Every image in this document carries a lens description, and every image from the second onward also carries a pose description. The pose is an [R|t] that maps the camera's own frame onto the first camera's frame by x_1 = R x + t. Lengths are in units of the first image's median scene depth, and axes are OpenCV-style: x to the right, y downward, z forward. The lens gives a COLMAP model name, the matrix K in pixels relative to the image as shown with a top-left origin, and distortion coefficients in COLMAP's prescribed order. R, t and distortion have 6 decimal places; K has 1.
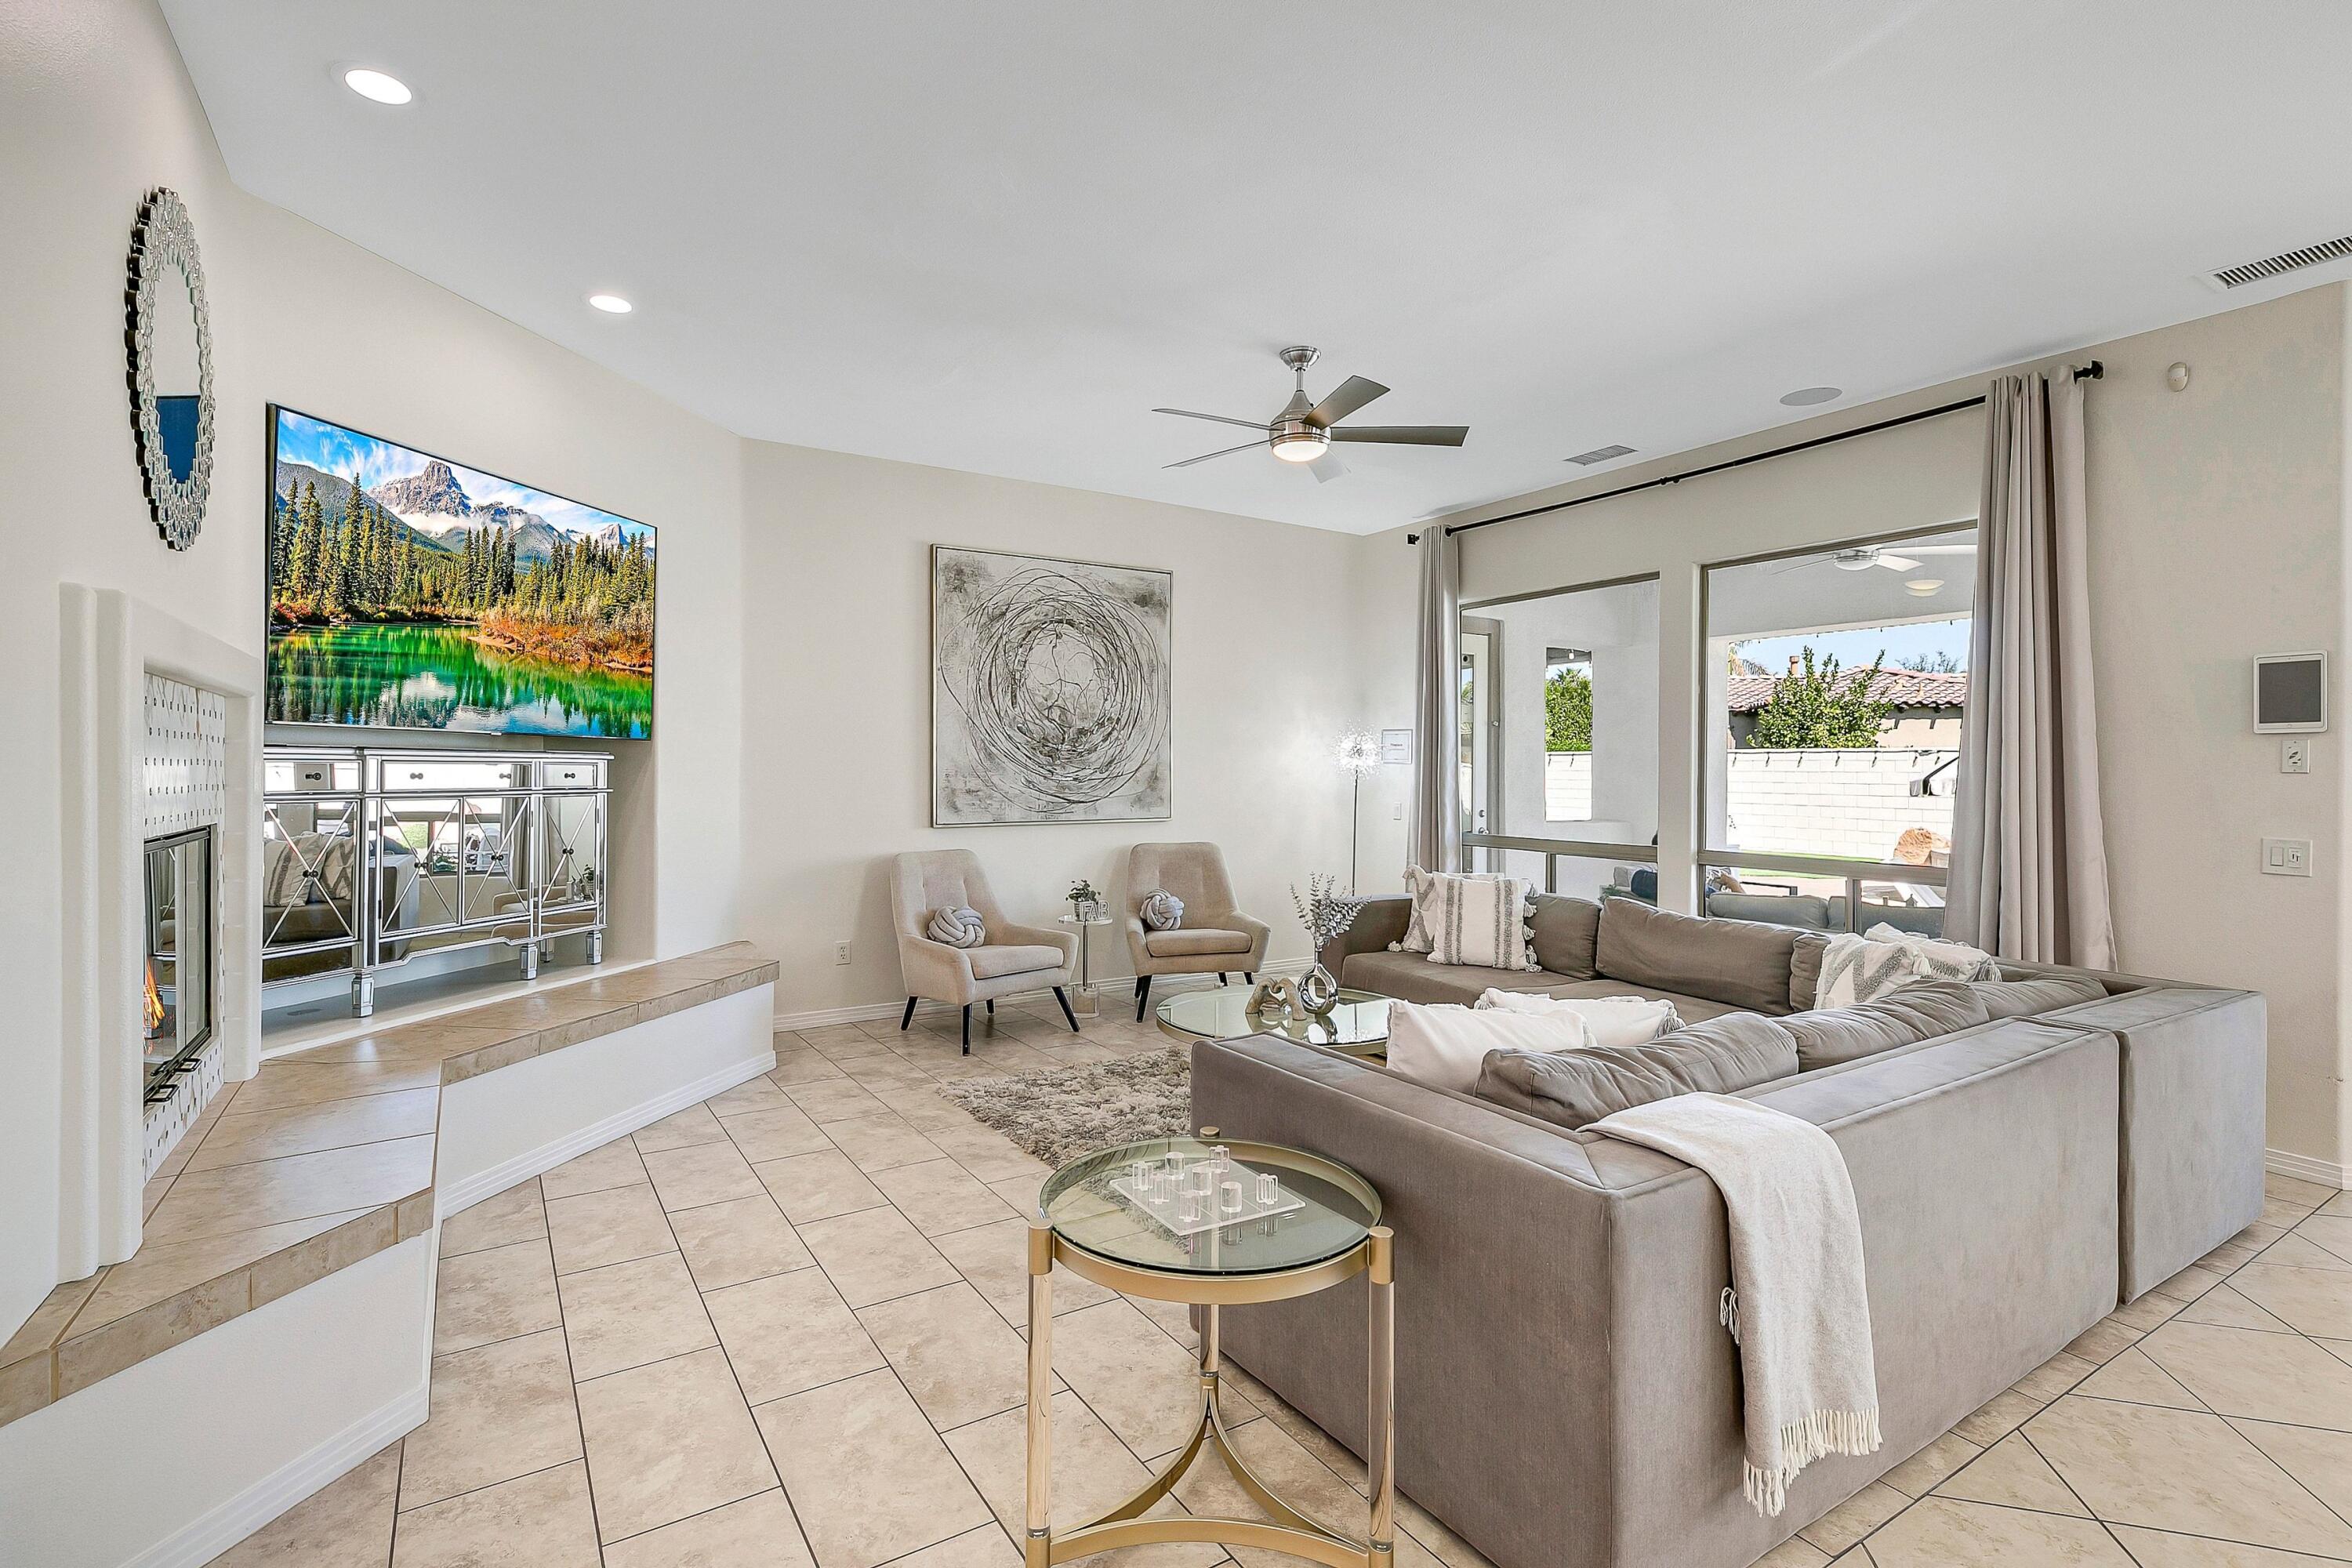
lens RADIAL K [[1109.2, 0, 1170.7], [0, 1109.2, 766.6], [0, 0, 1]] dist [-0.001225, -0.000023]
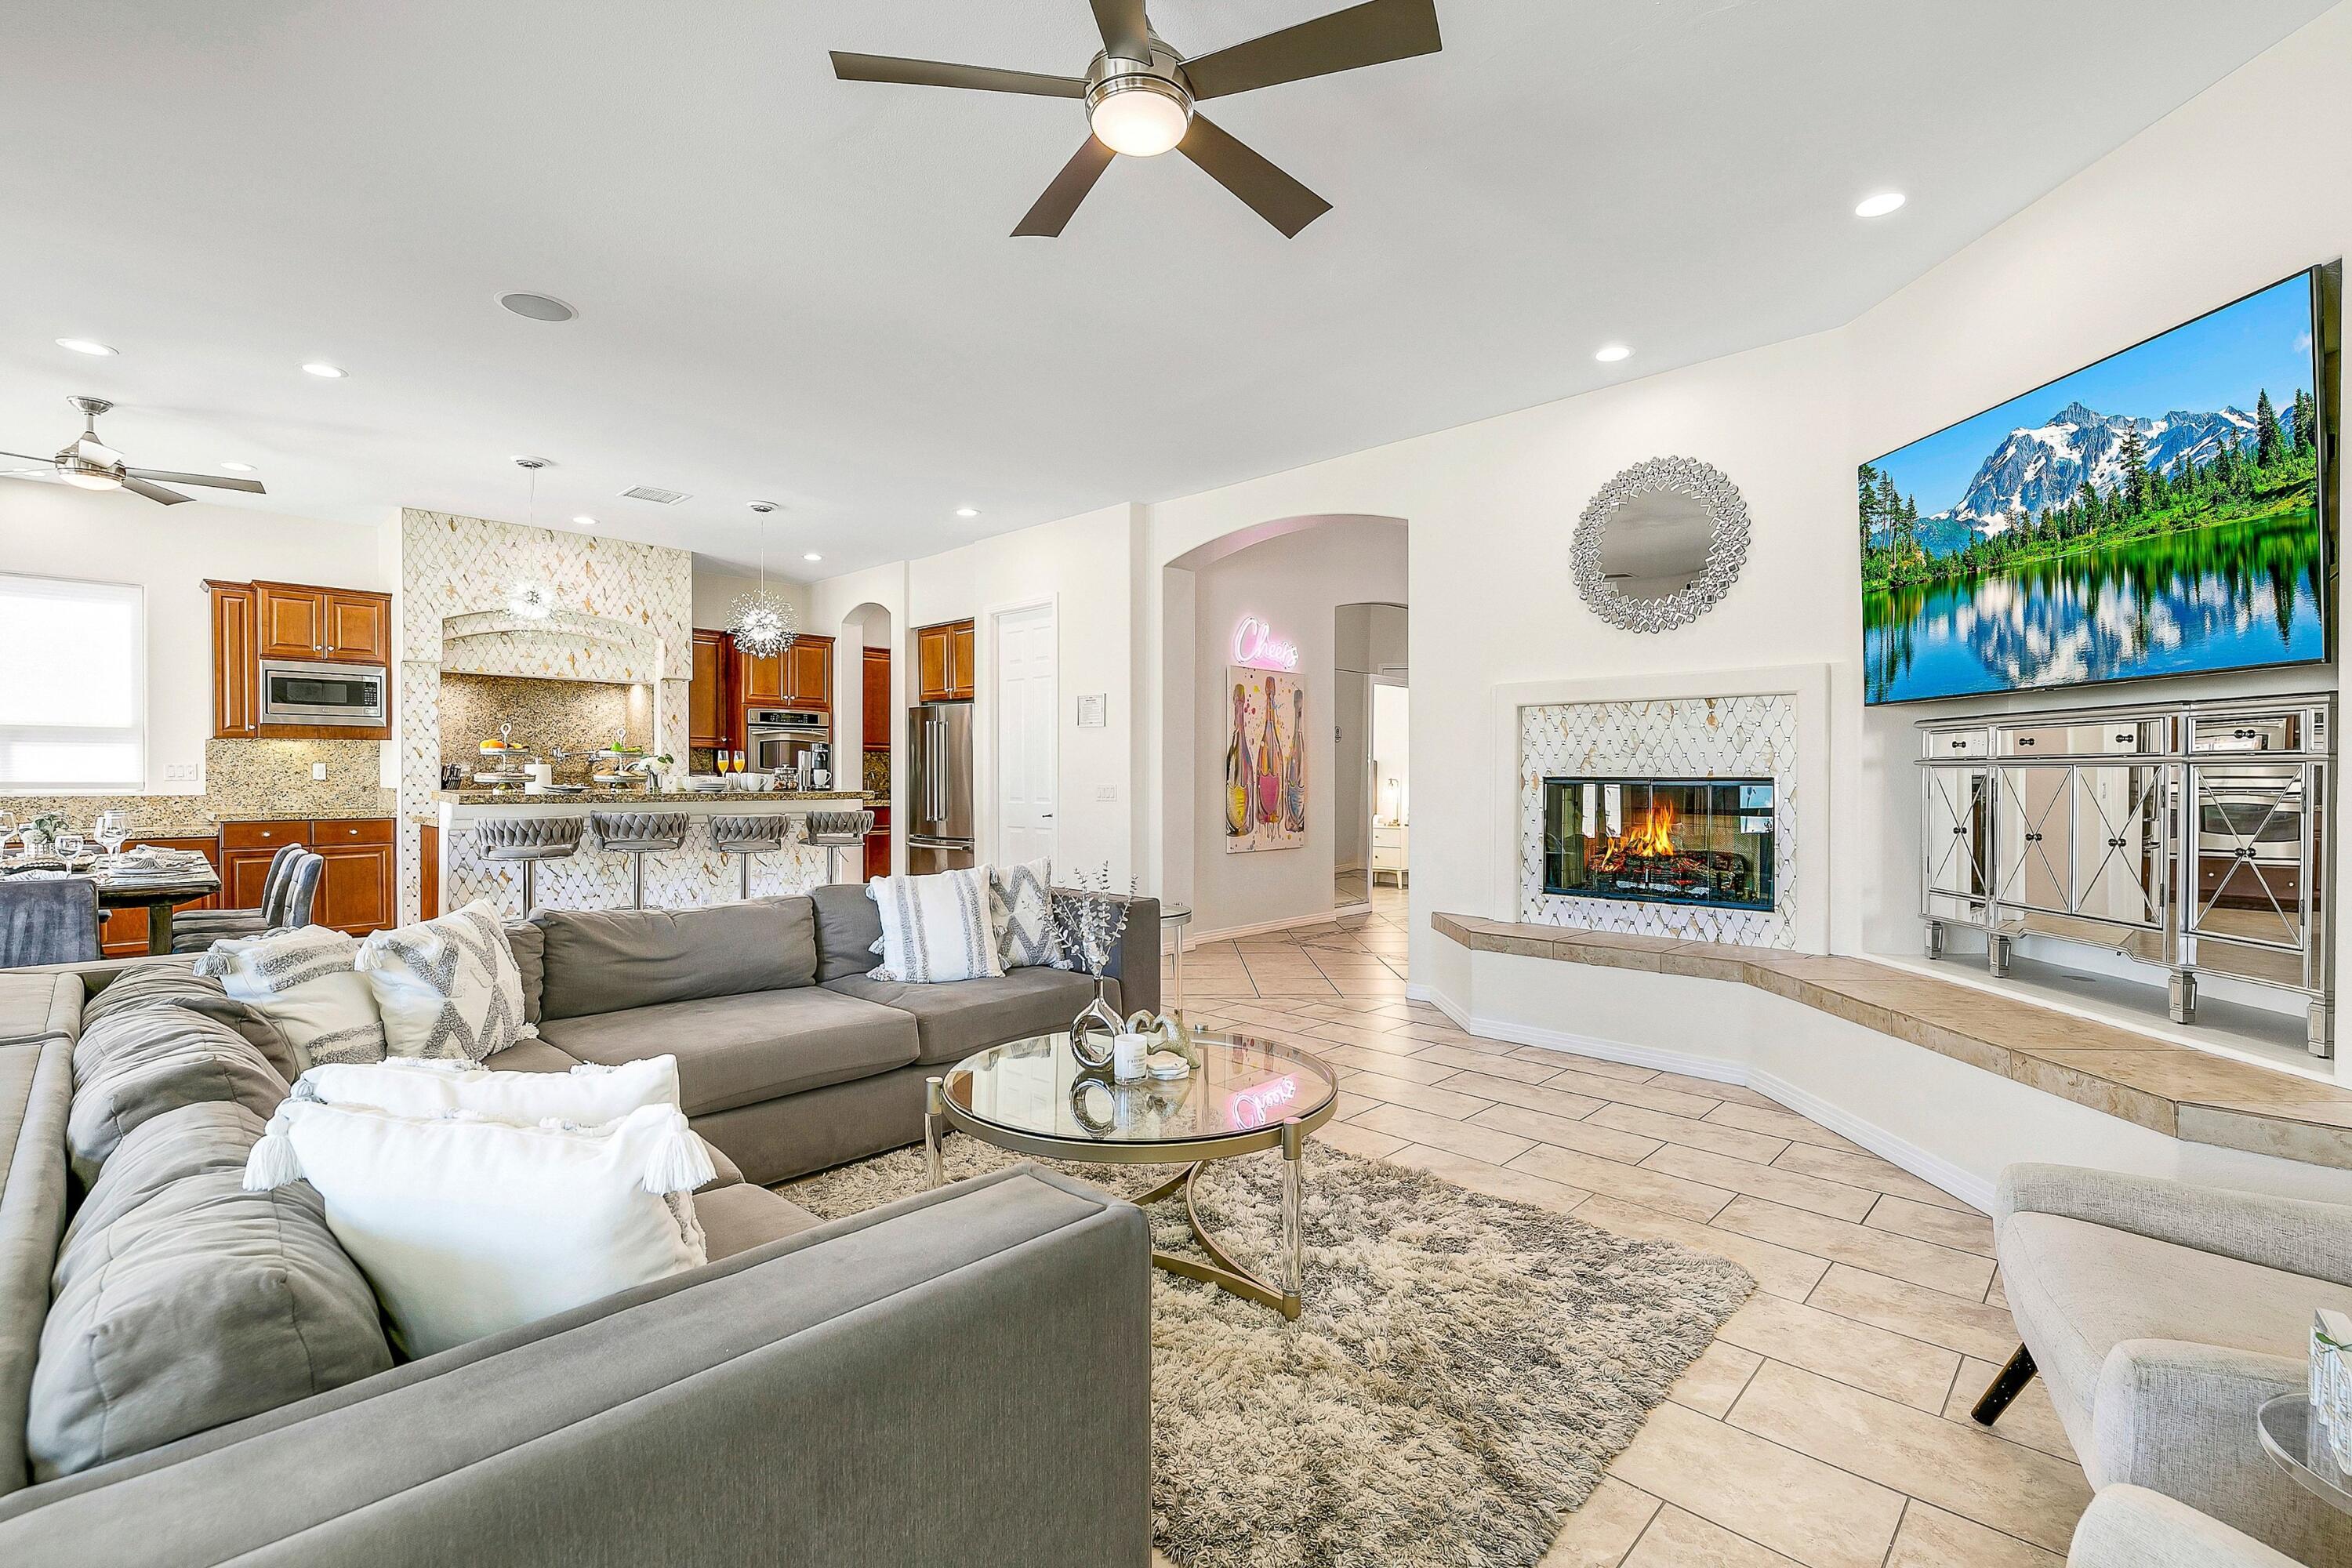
lens RADIAL K [[1019.1, 0, 1175.9], [0, 1019.1, 789.1], [0, 0, 1]] dist [0.003276, 0.000134]
pose [[-0.969539, 0.000448, -0.244935, 0.237377], [-0.003201, 0.999890, 0.014502, 0.035480], [0.244915, 0.014845, -0.969431, 1.631047]]
